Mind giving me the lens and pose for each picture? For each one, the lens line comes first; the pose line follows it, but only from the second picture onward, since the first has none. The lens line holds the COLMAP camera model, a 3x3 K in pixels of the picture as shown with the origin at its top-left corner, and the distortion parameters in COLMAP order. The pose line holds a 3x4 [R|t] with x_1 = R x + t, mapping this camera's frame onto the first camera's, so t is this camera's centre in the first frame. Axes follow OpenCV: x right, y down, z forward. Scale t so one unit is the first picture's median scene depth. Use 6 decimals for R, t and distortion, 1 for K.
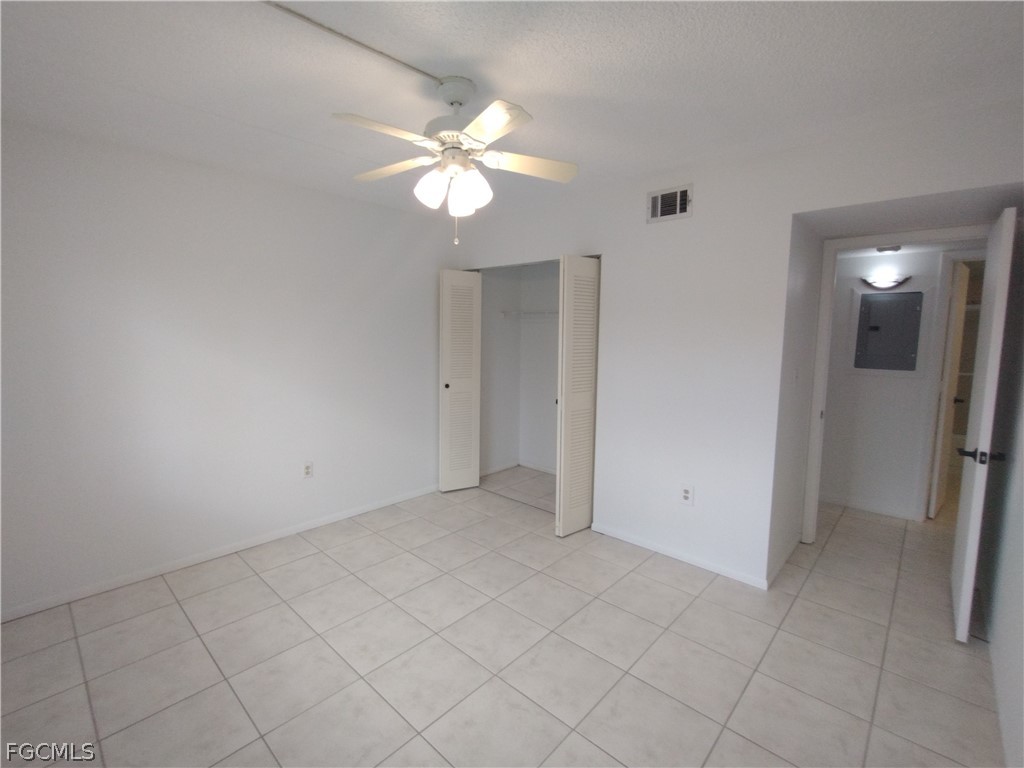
lens RADIAL K [[453.2, 0, 505.5], [0, 453.2, 372.1], [0, 0, 1]] dist [0.000690, 0.000432]
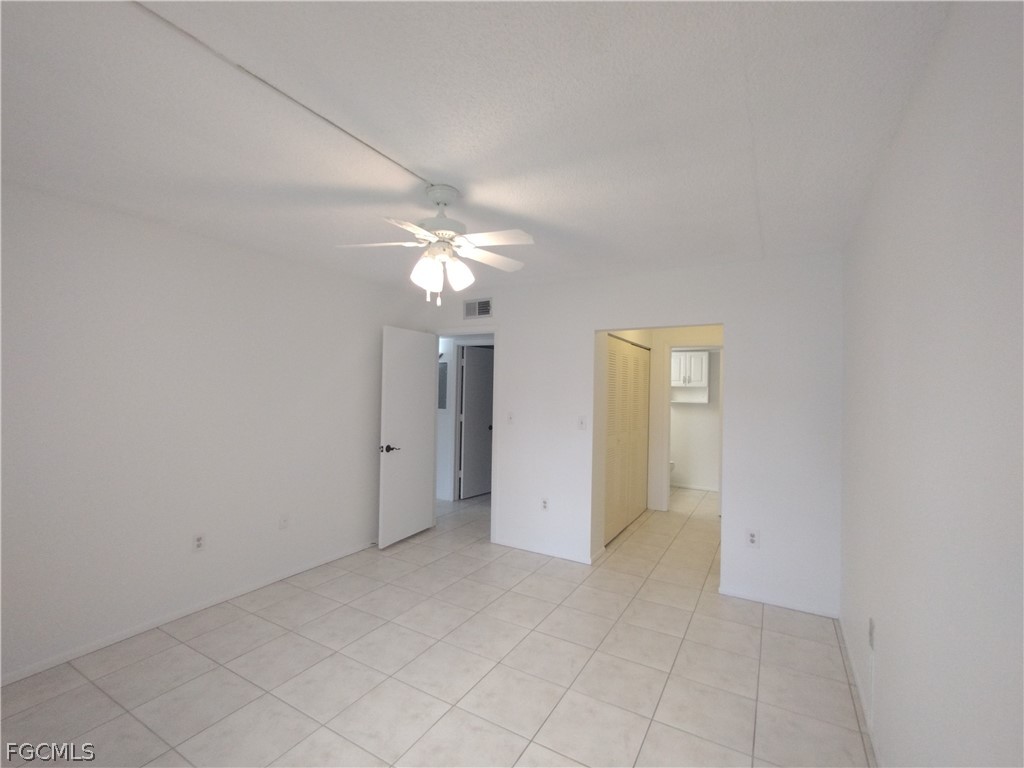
lens RADIAL K [[453.2, 0, 505.5], [0, 453.2, 372.1], [0, 0, 1]] dist [0.000690, 0.000432]
pose [[0.975463, 0.019399, 0.219308, -0.163994], [0.007195, 0.992770, -0.119820, 0.019006], [-0.220047, 0.118458, 0.968270, -0.163964]]
